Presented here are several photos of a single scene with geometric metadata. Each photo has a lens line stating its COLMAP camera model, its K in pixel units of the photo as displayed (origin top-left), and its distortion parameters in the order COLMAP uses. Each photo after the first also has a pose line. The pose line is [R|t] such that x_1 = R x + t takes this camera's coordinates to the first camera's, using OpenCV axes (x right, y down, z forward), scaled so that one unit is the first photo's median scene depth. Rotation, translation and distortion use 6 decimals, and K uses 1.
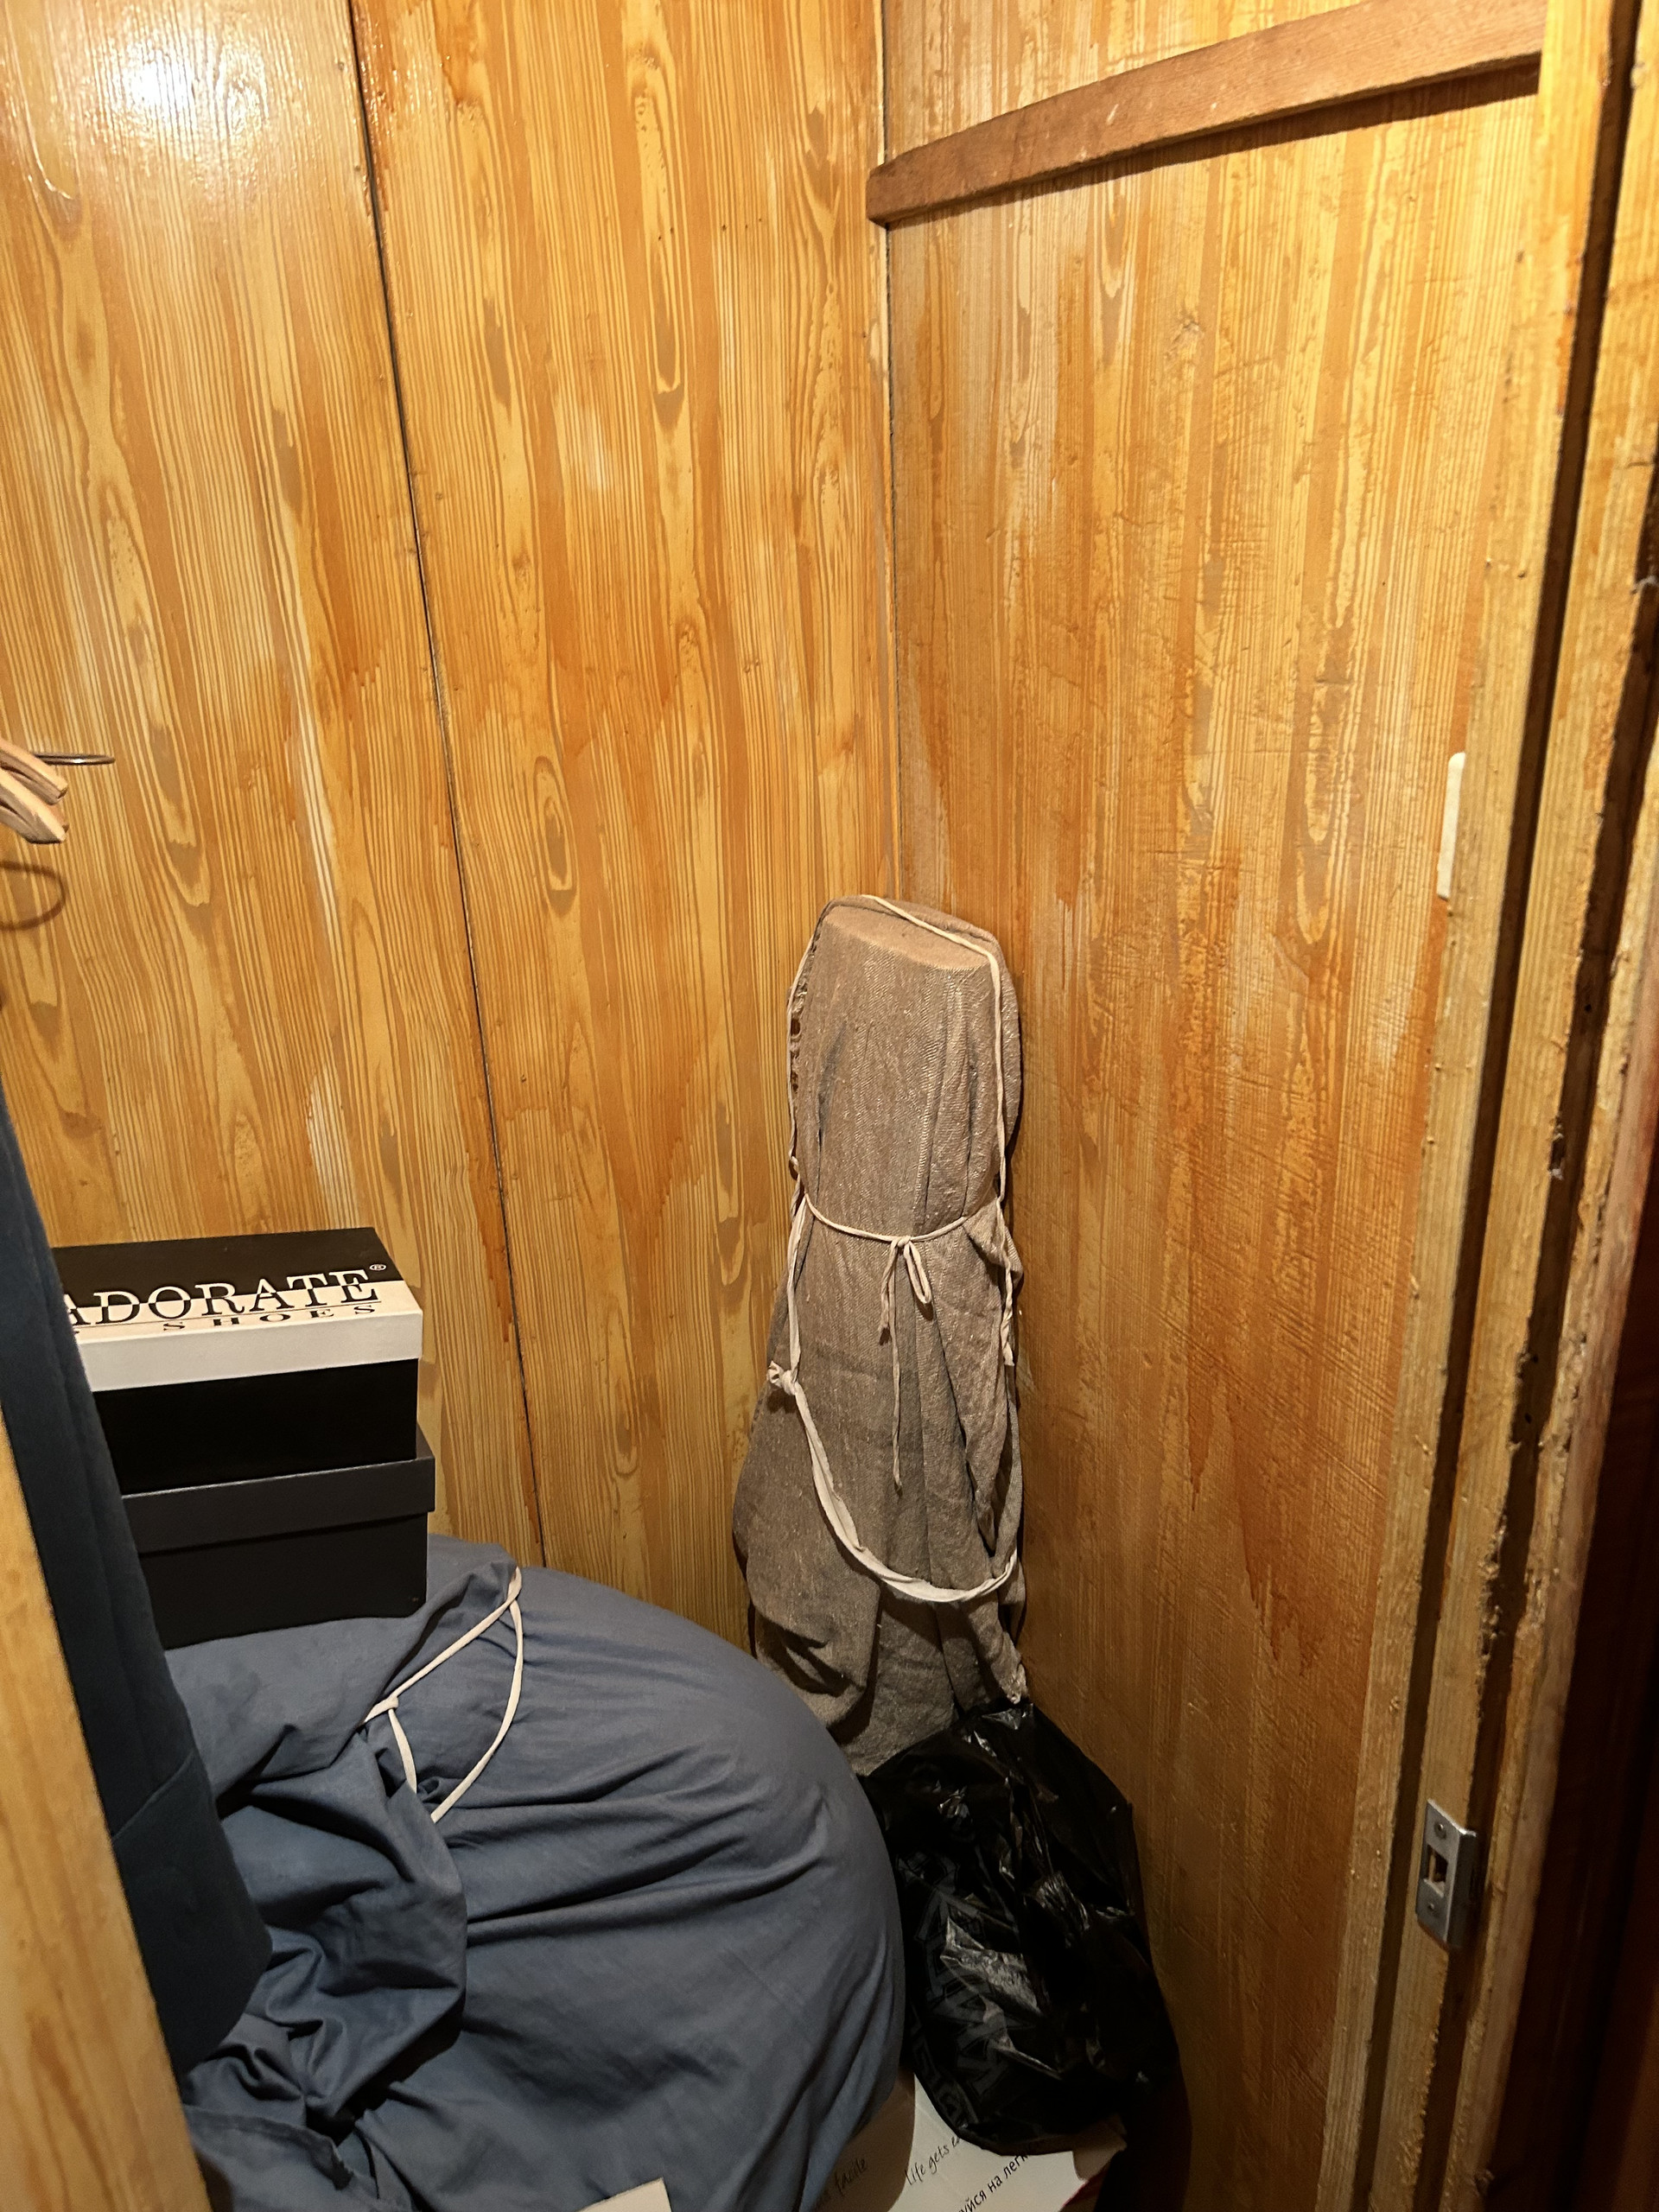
lens RADIAL K [[1675.9, 0, 834.0], [0, 1675.9, 1108.5], [0, 0, 1]] dist [0.055872, -0.067345]
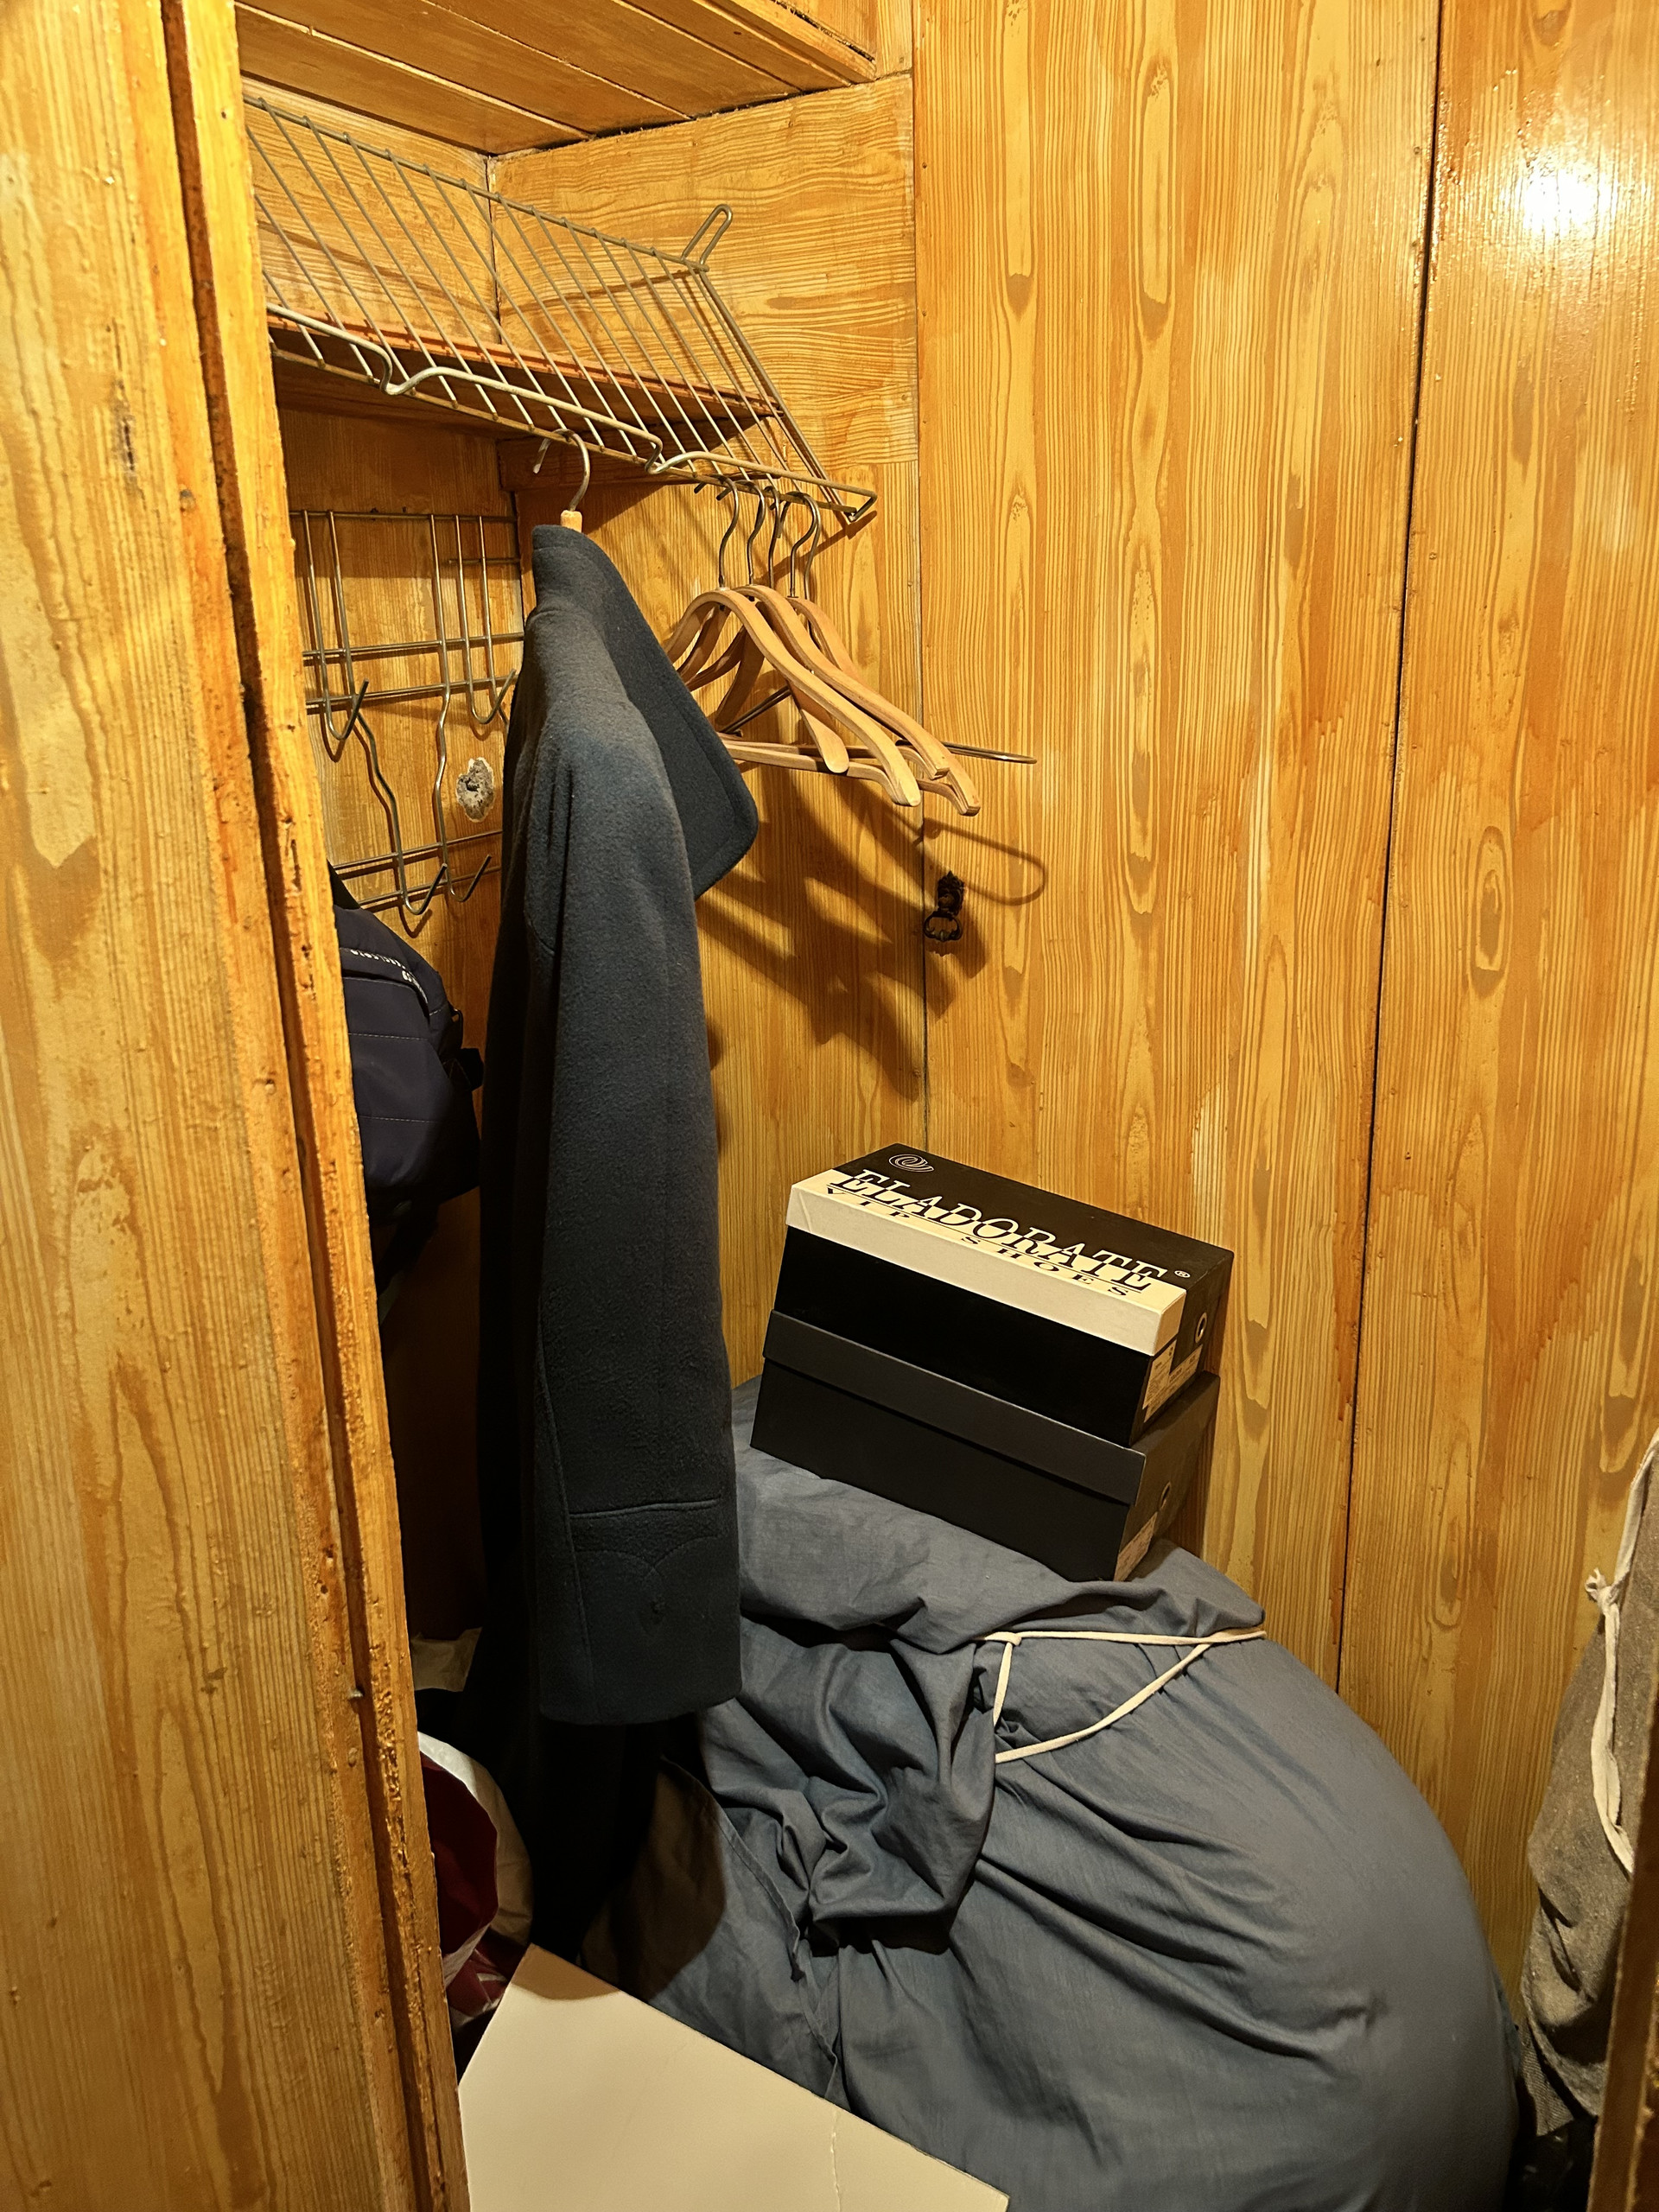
lens RADIAL K [[1675.9, 0, 831.5], [0, 1675.9, 1123.1], [0, 0, 1]] dist [0.055872, -0.067345]
pose [[0.596477, 0.253062, -0.761692, 0.388063], [-0.312160, 0.947424, 0.070319, -0.000867], [0.739440, 0.195826, 0.644112, 0.145325]]
